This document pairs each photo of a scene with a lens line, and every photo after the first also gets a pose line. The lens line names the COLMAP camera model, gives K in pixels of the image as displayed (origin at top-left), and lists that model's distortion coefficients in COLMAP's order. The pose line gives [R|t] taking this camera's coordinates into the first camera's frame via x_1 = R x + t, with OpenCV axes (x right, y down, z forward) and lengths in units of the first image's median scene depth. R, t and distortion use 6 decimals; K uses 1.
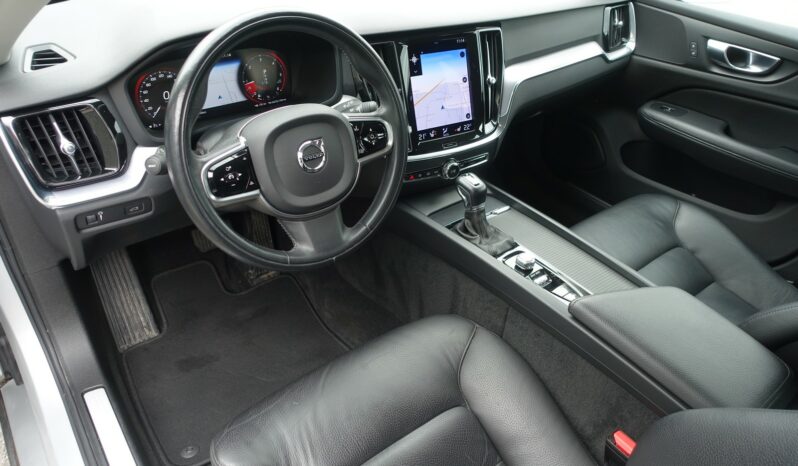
lens RADIAL K [[541.8, 0, 399.0], [0, 541.8, 233.0], [0, 0, 1]] dist [-0.005370, -0.000637]
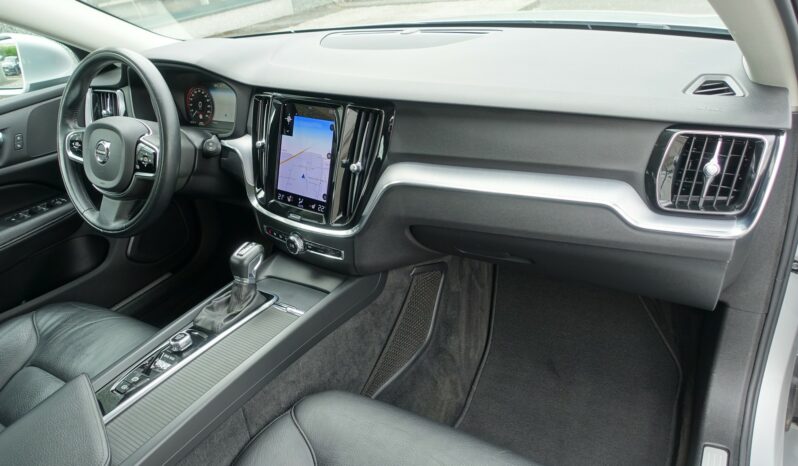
lens RADIAL K [[541.8, 0, 399.0], [0, 541.8, 233.0], [0, 0, 1]] dist [-0.005370, -0.000637]
pose [[0.349879, 0.361930, -0.864055, 0.935672], [-0.446930, 0.875107, 0.185586, -0.379568], [0.823309, 0.321239, 0.467939, 0.716563]]
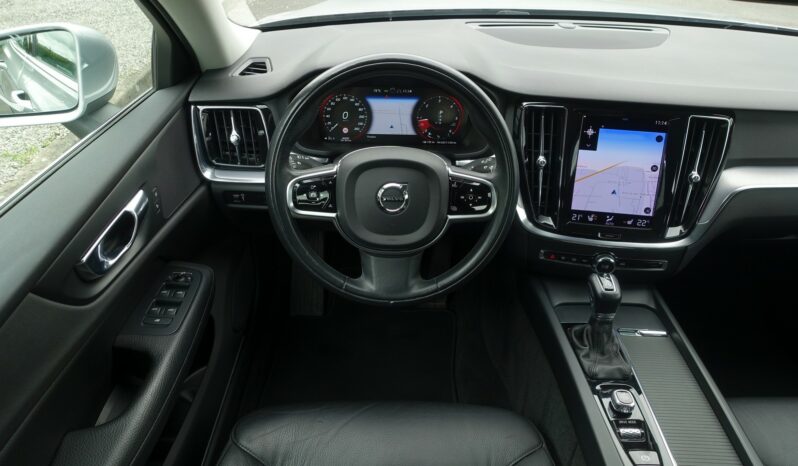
lens RADIAL K [[541.8, 0, 399.0], [0, 541.8, 233.0], [0, 0, 1]] dist [-0.005370, -0.000637]
pose [[0.789307, 0.307404, -0.531504, 0.279761], [-0.342054, 0.939023, 0.035133, -0.083003], [0.509895, 0.154073, 0.846327, 0.108971]]
